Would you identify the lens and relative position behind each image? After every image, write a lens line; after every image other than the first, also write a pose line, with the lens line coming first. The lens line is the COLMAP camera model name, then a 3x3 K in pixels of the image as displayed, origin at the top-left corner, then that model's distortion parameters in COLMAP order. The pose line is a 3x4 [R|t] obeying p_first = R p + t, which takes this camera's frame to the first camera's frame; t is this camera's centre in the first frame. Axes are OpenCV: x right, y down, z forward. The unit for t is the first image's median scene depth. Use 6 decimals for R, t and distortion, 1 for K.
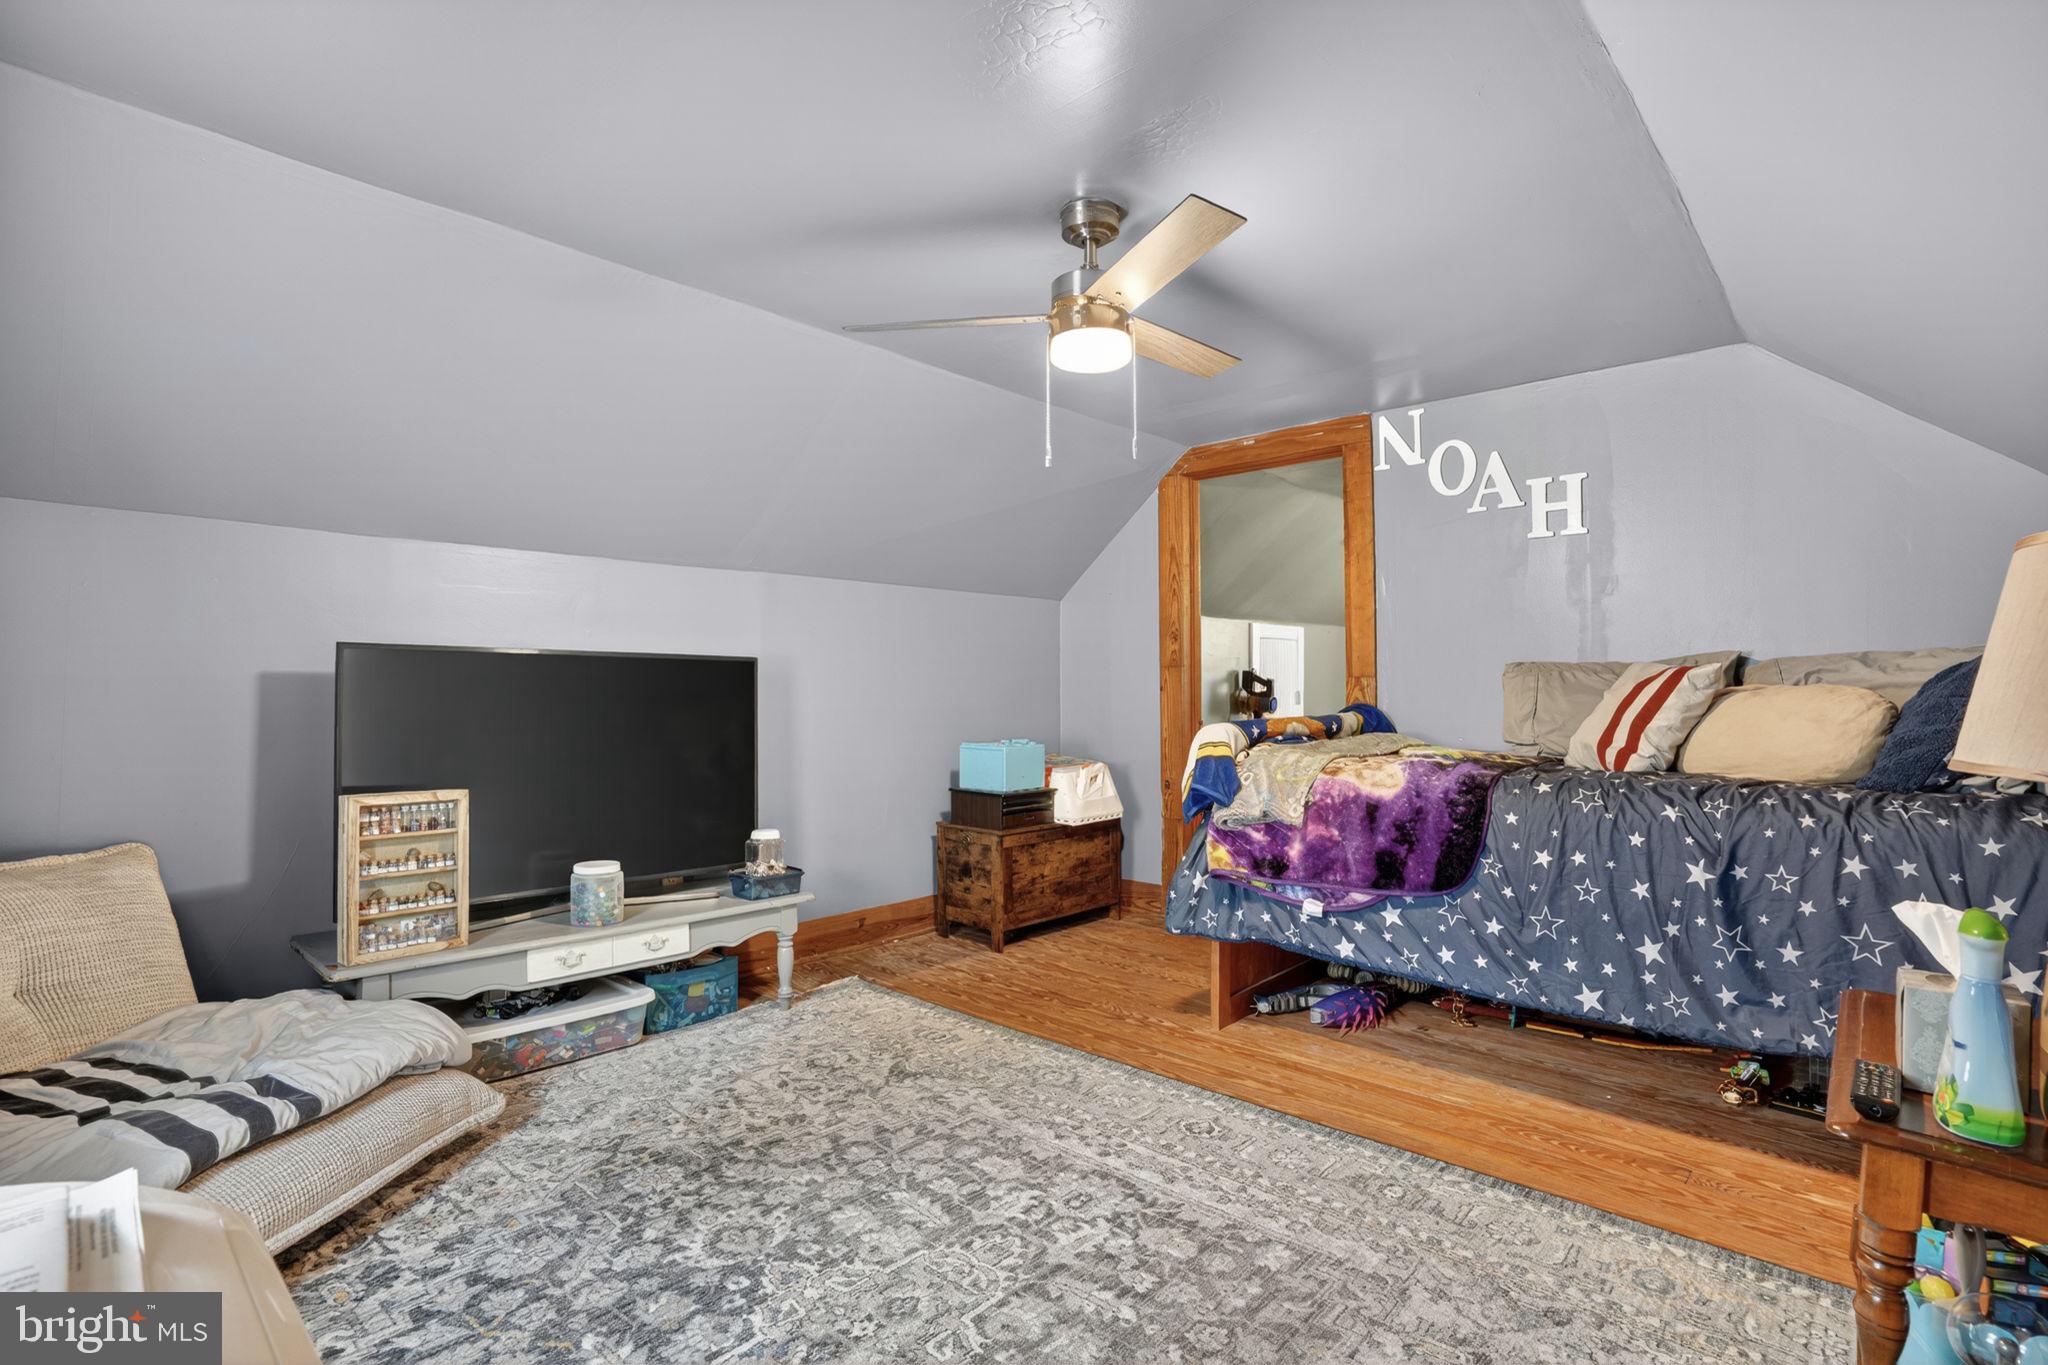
lens RADIAL K [[976.7, 0, 1024.0], [0, 976.7, 682.5], [0, 0, 1]] dist [-0.076329, 0.035545]
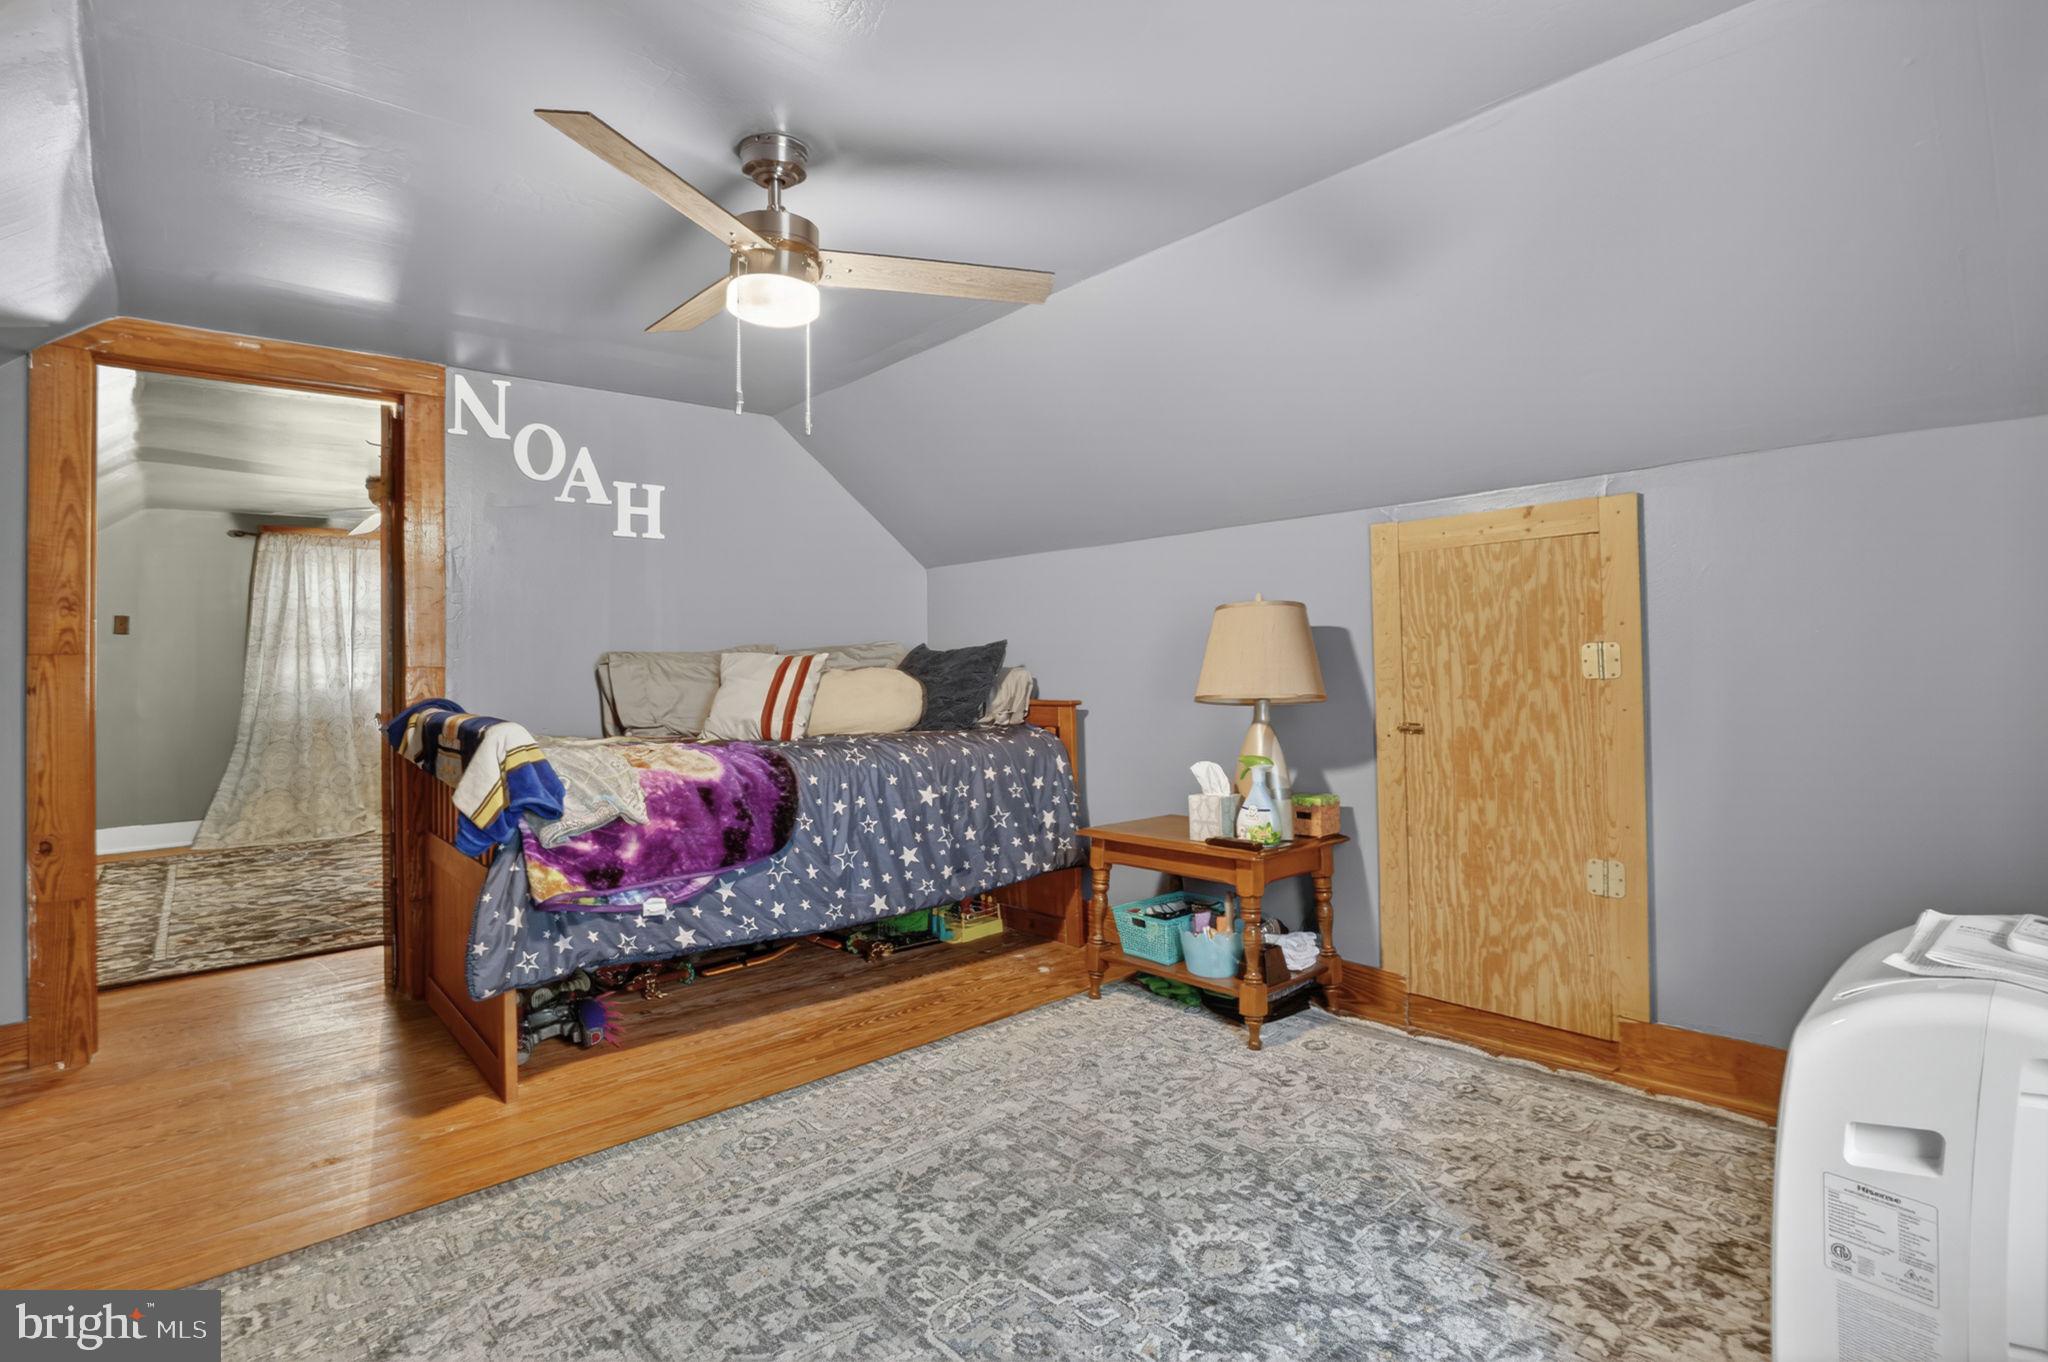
lens RADIAL K [[1001.3, 0, 1024.2], [0, 1001.3, 638.7], [0, 0, 1]] dist [-0.054242, 0.020519]
pose [[0.094191, 0.022503, 0.995300, -0.736809], [0.016064, 0.999580, -0.024120, -0.002726], [-0.995425, 0.018261, 0.093790, 0.614665]]
